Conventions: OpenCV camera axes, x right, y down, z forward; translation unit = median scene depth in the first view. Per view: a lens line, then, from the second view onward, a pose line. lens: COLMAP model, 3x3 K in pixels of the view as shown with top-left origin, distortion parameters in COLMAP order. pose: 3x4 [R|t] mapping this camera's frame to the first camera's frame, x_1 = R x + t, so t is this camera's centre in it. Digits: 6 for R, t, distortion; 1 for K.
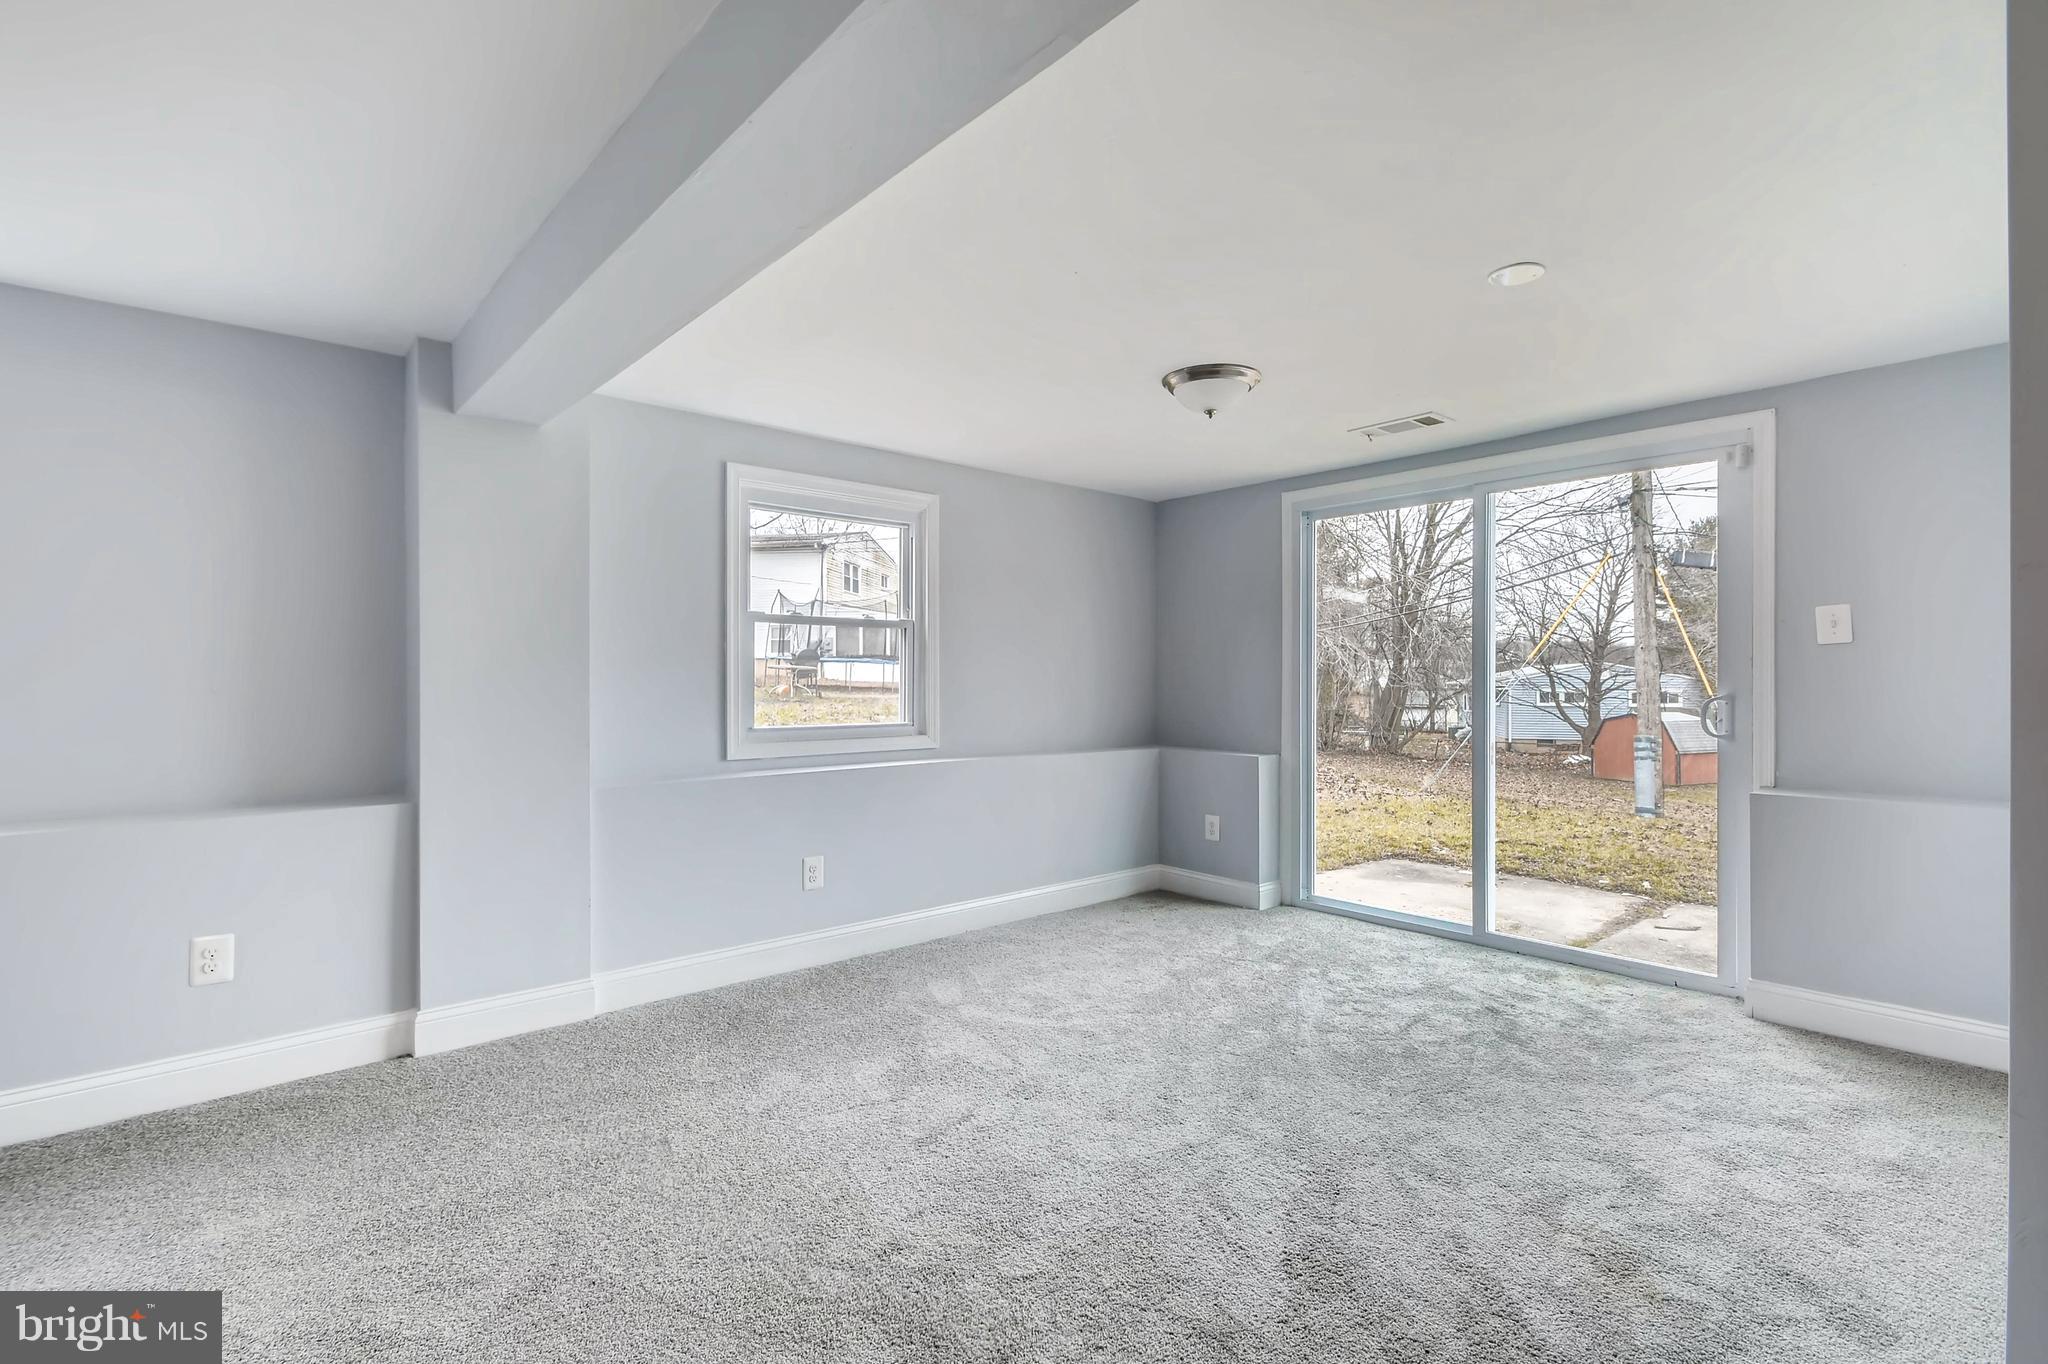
lens RADIAL K [[947.8, 0, 1020.9], [0, 947.8, 684.2], [0, 0, 1]] dist [0.013488, -0.008666]
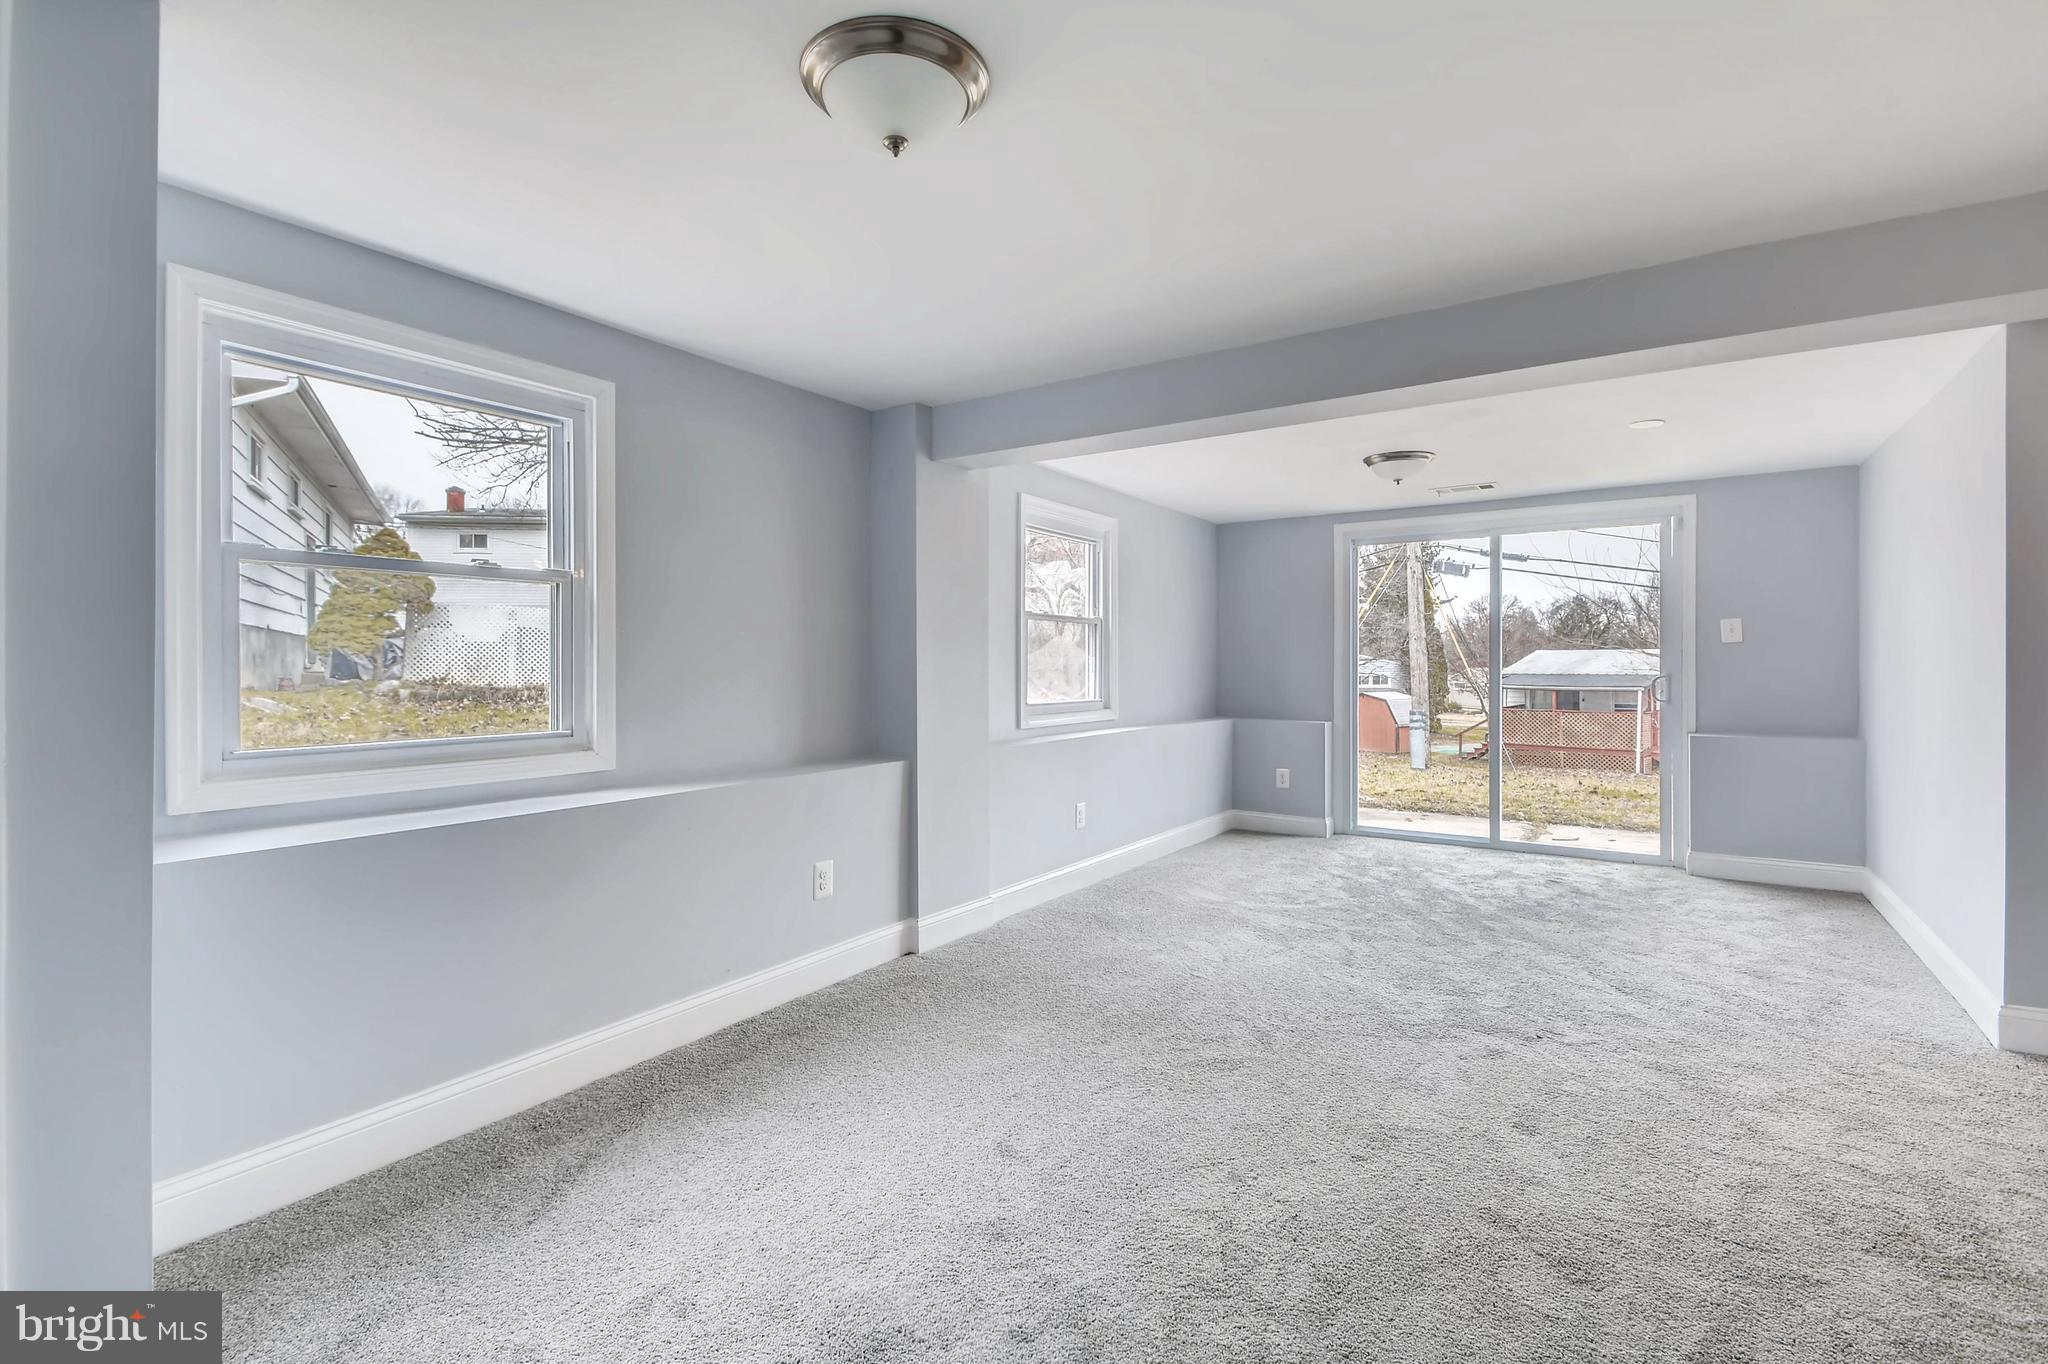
lens RADIAL K [[947.8, 0, 1016.1], [0, 947.8, 668.1], [0, 0, 1]] dist [0.013488, -0.008666]
pose [[0.968225, -0.001532, 0.250074, -0.537331], [0.001621, 0.999999, -0.000151, -0.000793], [-0.250074, 0.000551, 0.968227, -0.193581]]
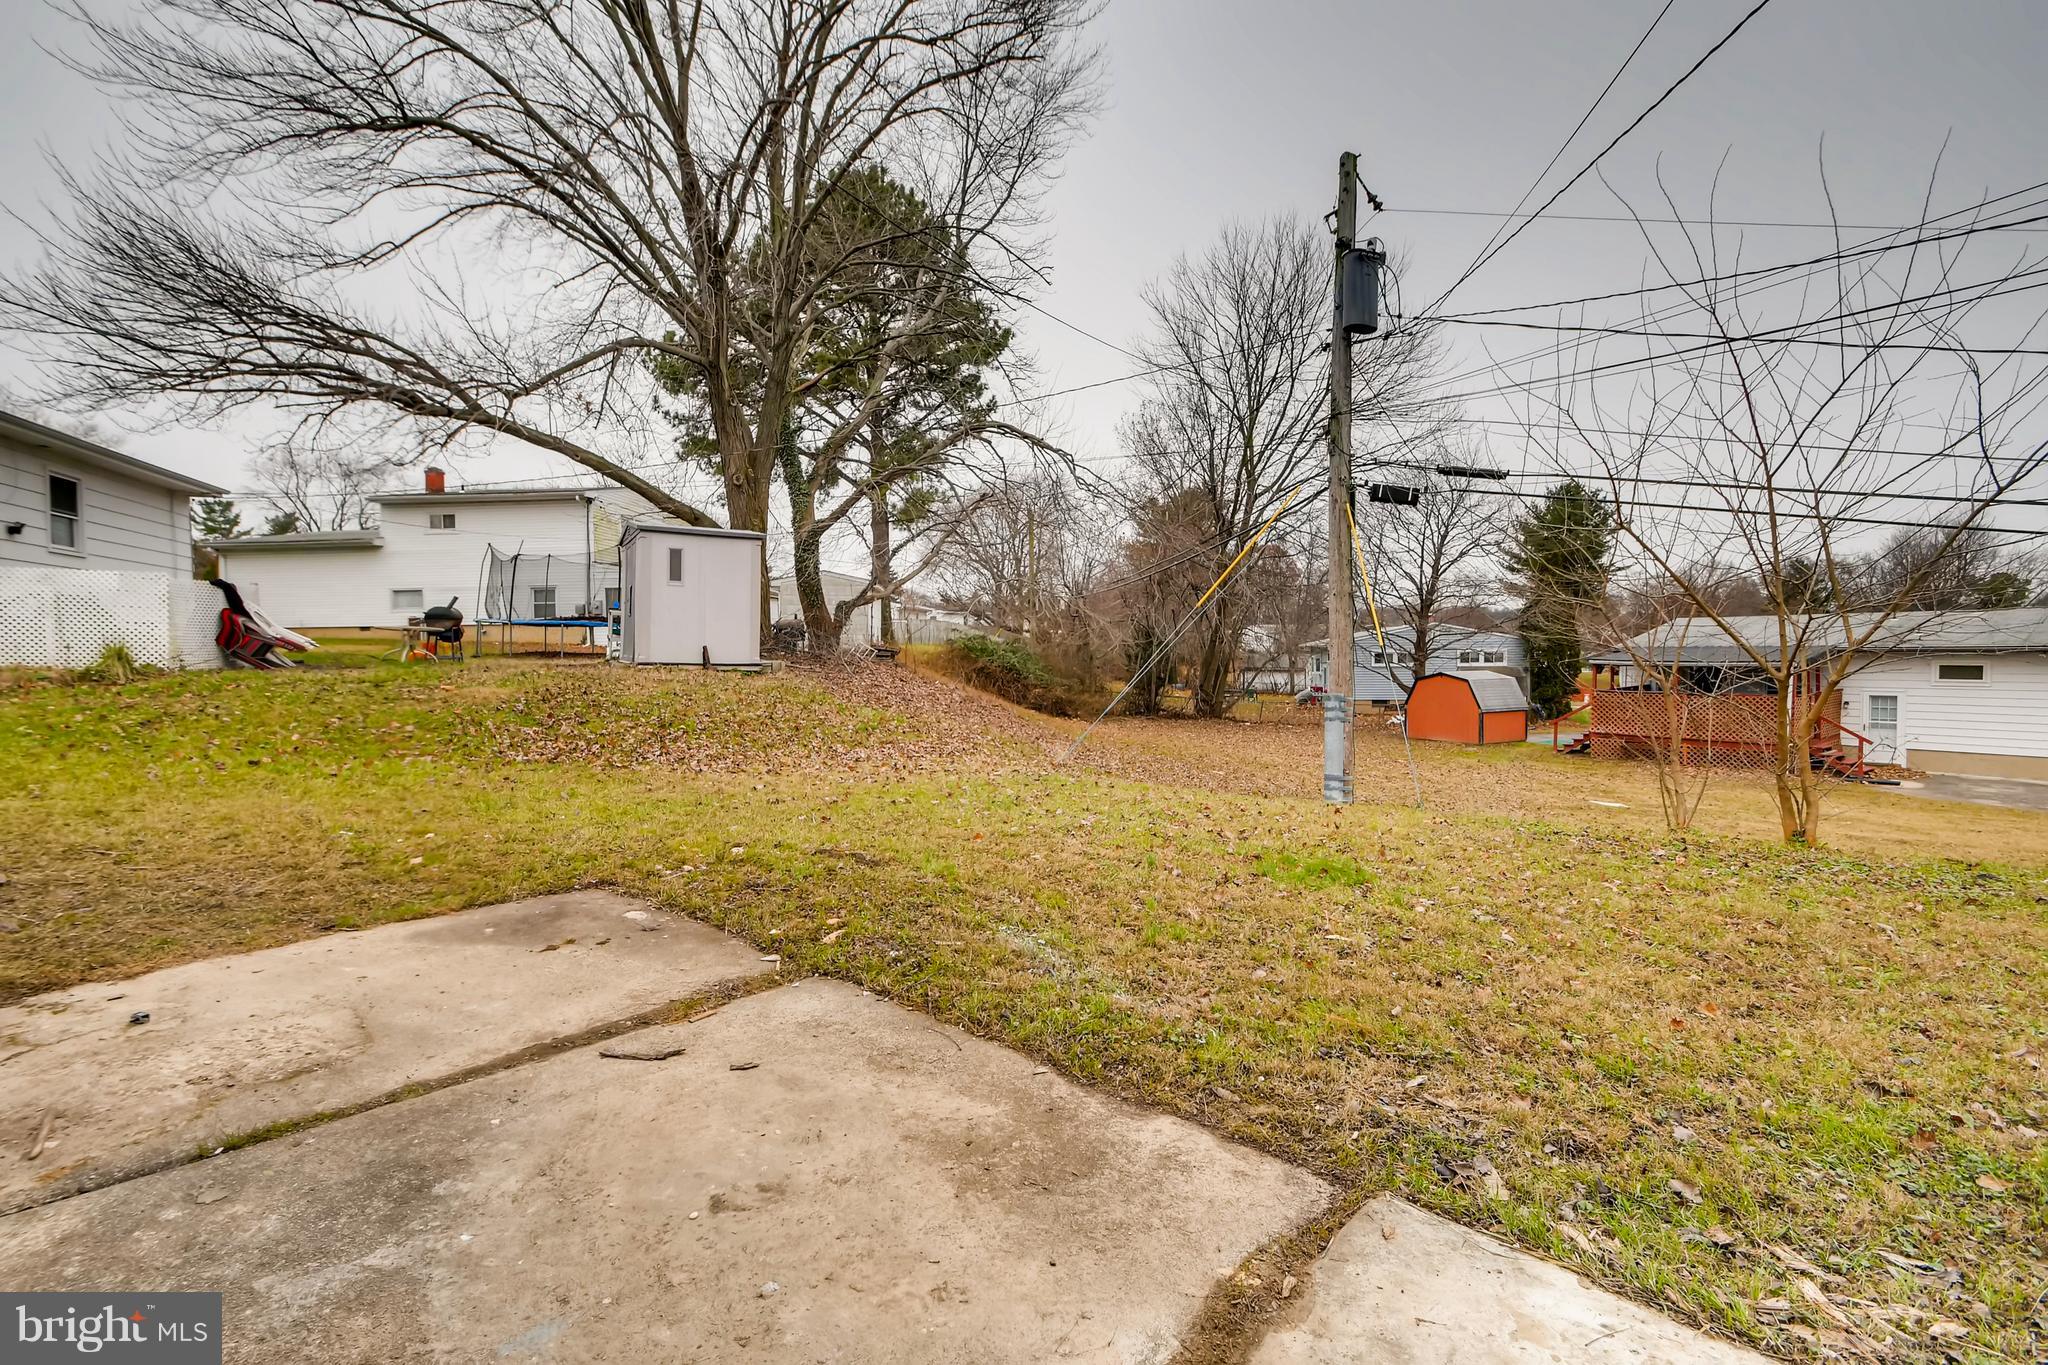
lens RADIAL K [[947.8, 0, 1012.1], [0, 947.8, 678.2], [0, 0, 1]] dist [0.013488, -0.008666]
pose [[0.995866, -0.014228, 0.089711, 1.009291], [0.011862, 0.999569, 0.026851, 0.046724], [-0.090055, -0.025676, 0.995606, 0.557072]]
